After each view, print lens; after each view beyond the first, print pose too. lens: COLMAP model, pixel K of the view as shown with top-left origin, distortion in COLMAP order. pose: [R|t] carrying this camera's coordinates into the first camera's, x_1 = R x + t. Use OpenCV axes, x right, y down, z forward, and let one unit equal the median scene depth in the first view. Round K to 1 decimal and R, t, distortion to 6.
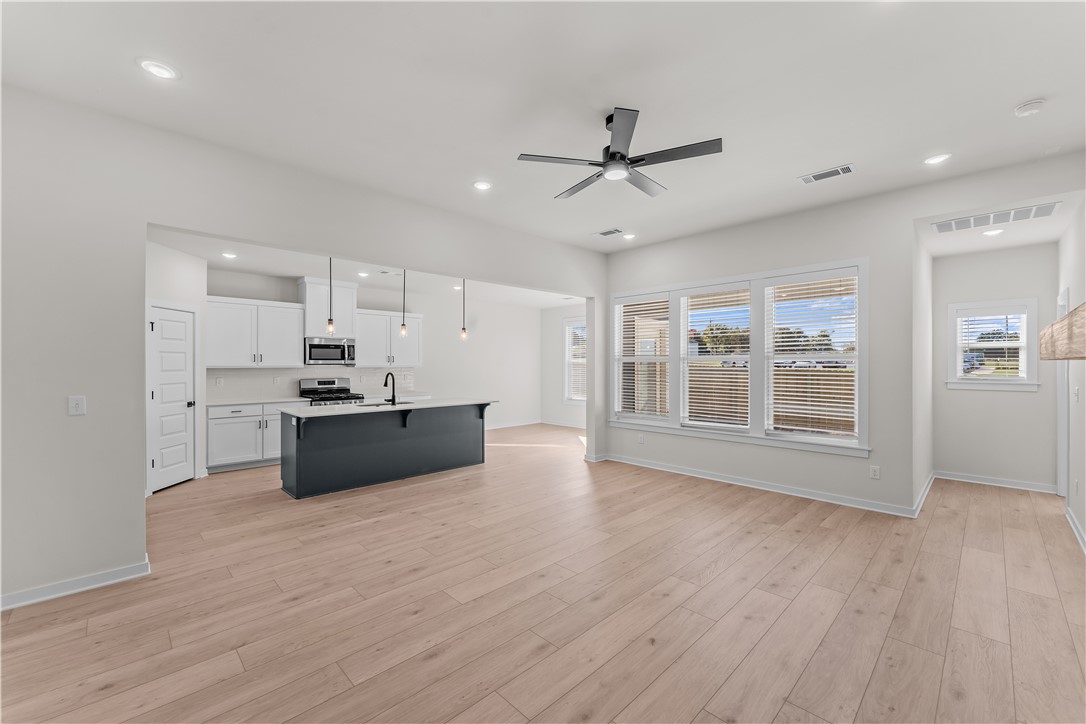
lens RADIAL K [[439.4, 0, 538.7], [0, 439.4, 363.5], [0, 0, 1]] dist [-0.000453, -0.000299]
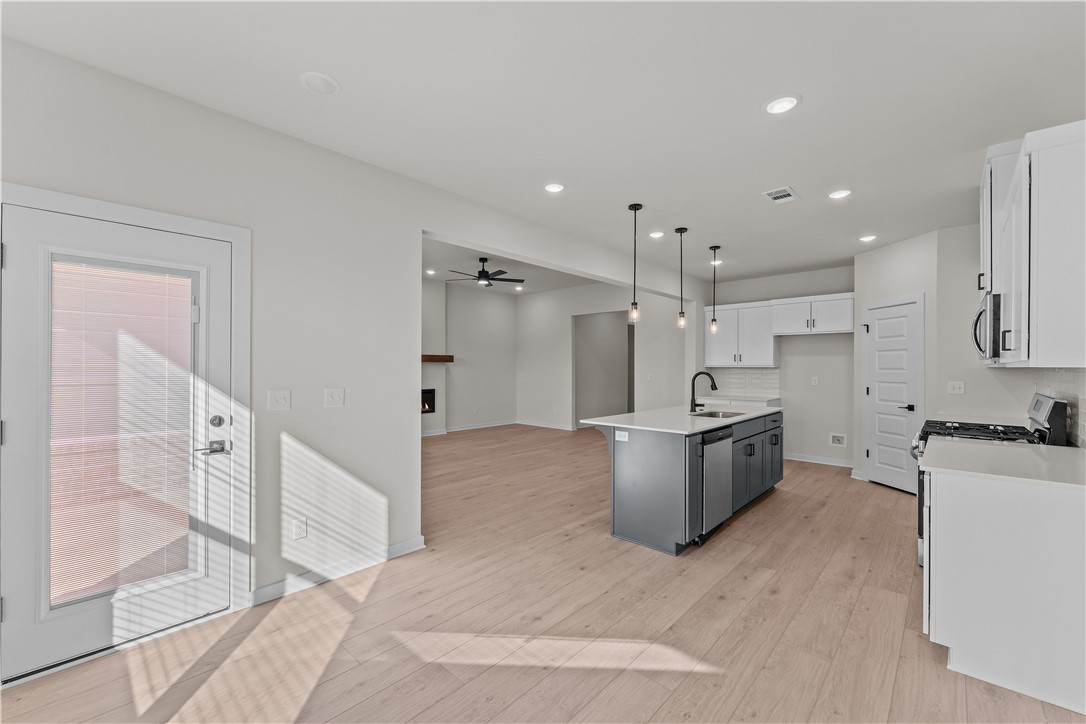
lens RADIAL K [[439.4, 0, 538.9], [0, 439.4, 369.1], [0, 0, 1]] dist [-0.000453, -0.000299]
pose [[-0.998765, -0.002552, -0.049610, -0.004515], [-0.002782, 0.999986, 0.004565, 0.016379], [0.049598, 0.004697, -0.998758, 2.318151]]
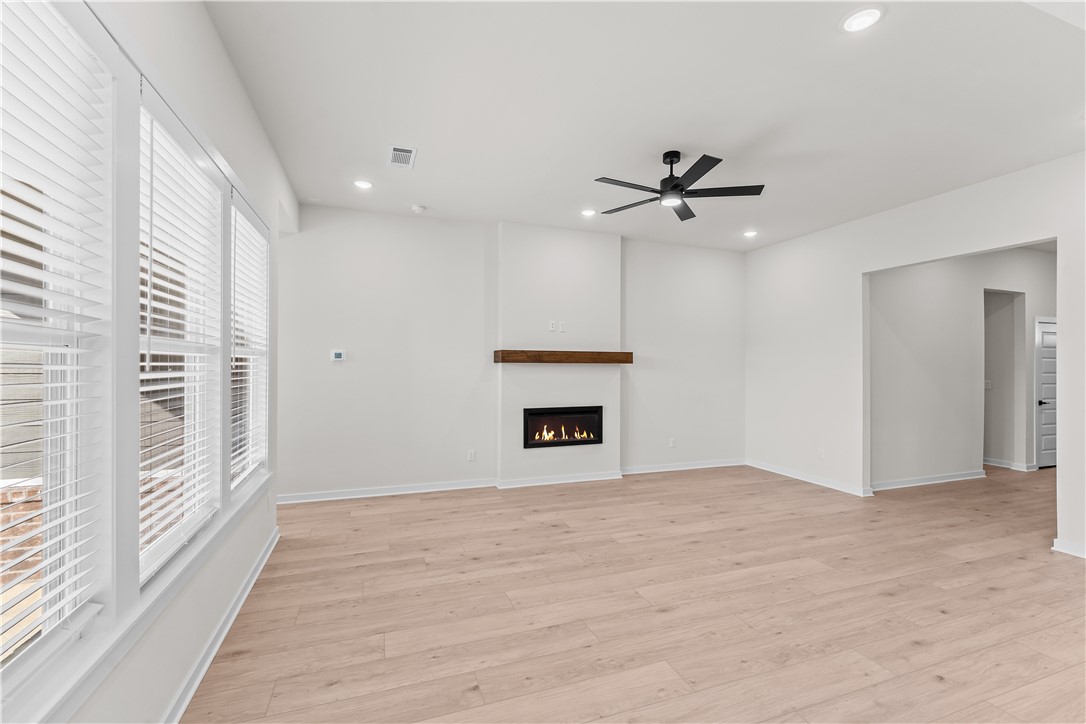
lens RADIAL K [[458.7, 0, 538.2], [0, 458.7, 364.3], [0, 0, 1]] dist [-0.002751, -0.000160]
pose [[-0.910067, -0.005470, 0.414424, -0.006079], [-0.006917, 0.999974, -0.001991, 0.002208], [-0.414402, -0.004678, -0.910082, 1.545763]]
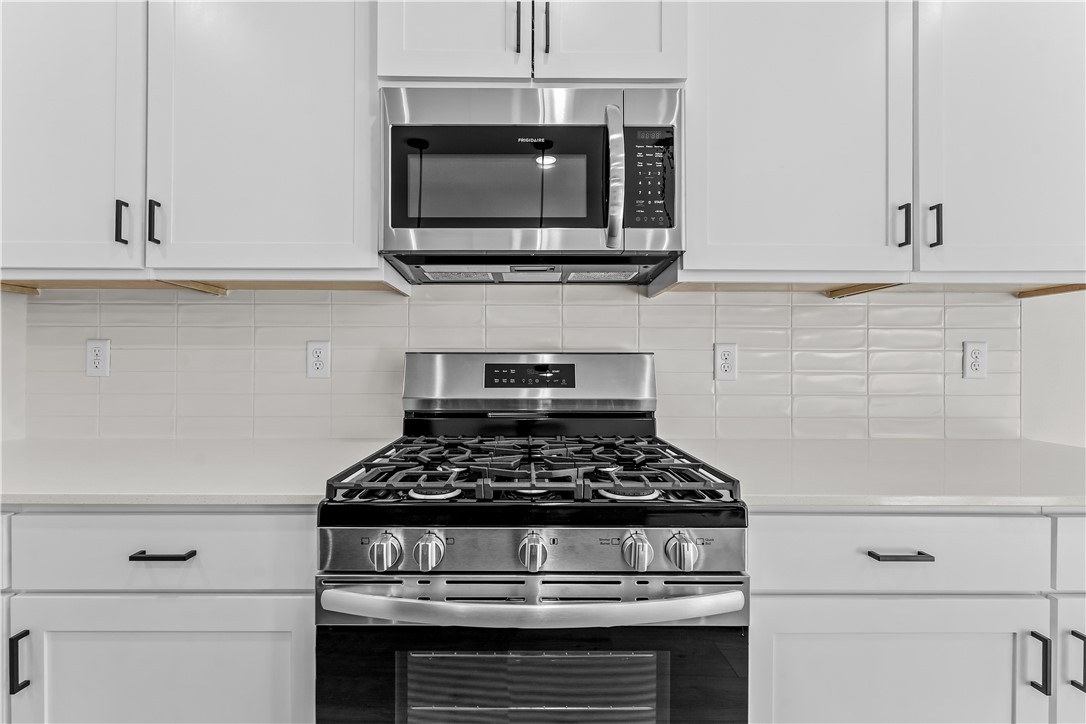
lens RADIAL K [[470.6, 0, 527.2], [0, 470.6, 363.8], [0, 0, 1]] dist [0.000189, 0.000140]
pose [[0.722401, 0.003634, -0.691465, -0.581233], [-0.001471, 0.999992, 0.003719, 0.064500], [0.691473, -0.001669, 0.722401, 1.434749]]
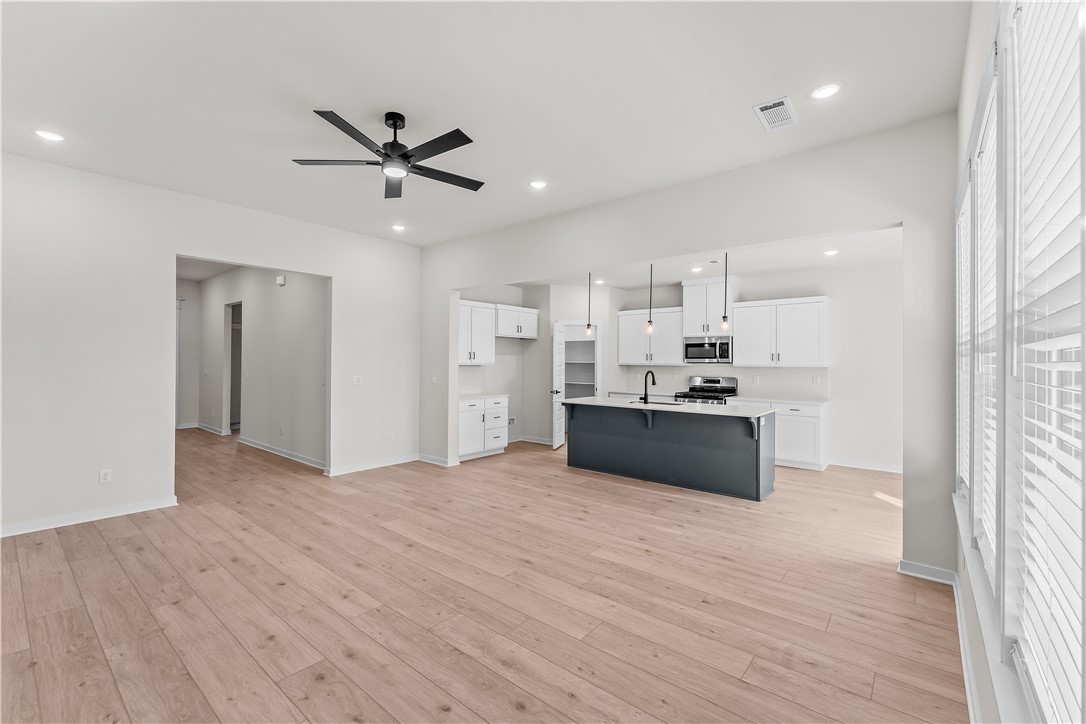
lens RADIAL K [[458.7, 0, 542.0], [0, 458.7, 358.8], [0, 0, 1]] dist [-0.002751, -0.000160]
pose [[0.107761, -0.005309, -0.994163, 0.862058], [-0.004707, 0.999972, -0.005850, 0.000845], [0.994166, 0.005309, 0.107733, 0.843353]]
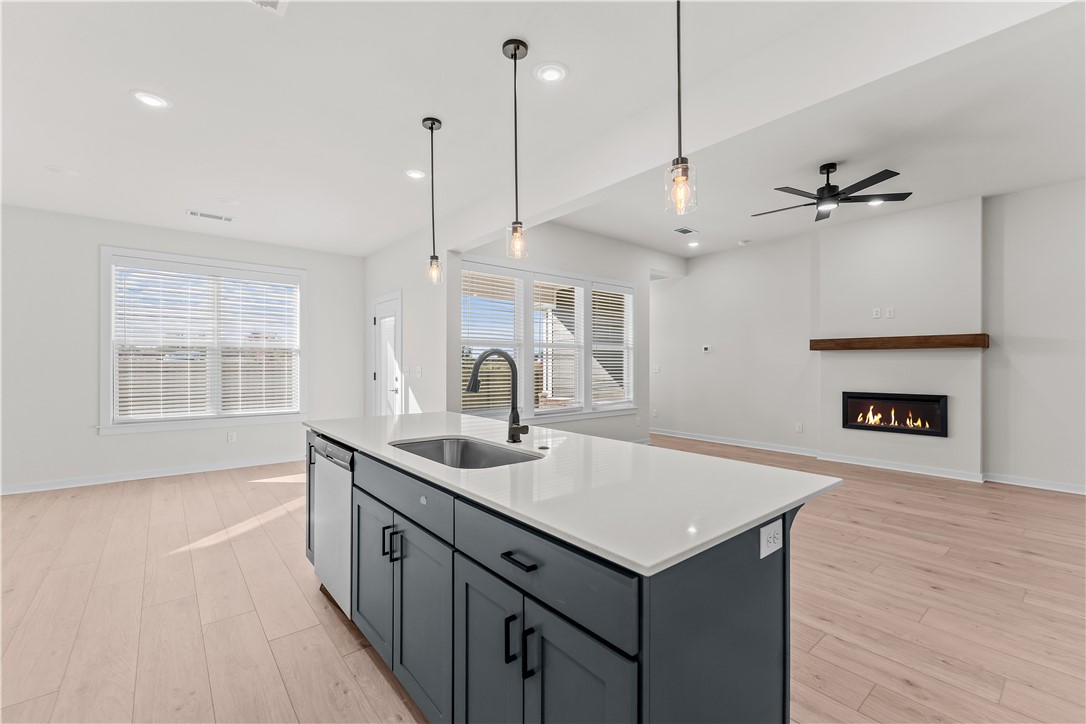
lens RADIAL K [[458.7, 0, 539.2], [0, 458.7, 364.0], [0, 0, 1]] dist [-0.002751, -0.000160]
pose [[0.079655, -0.000326, 0.996822, -0.901181], [-0.004467, 0.999990, 0.000684, 0.040869], [-0.996812, -0.004508, 0.079653, 1.222387]]
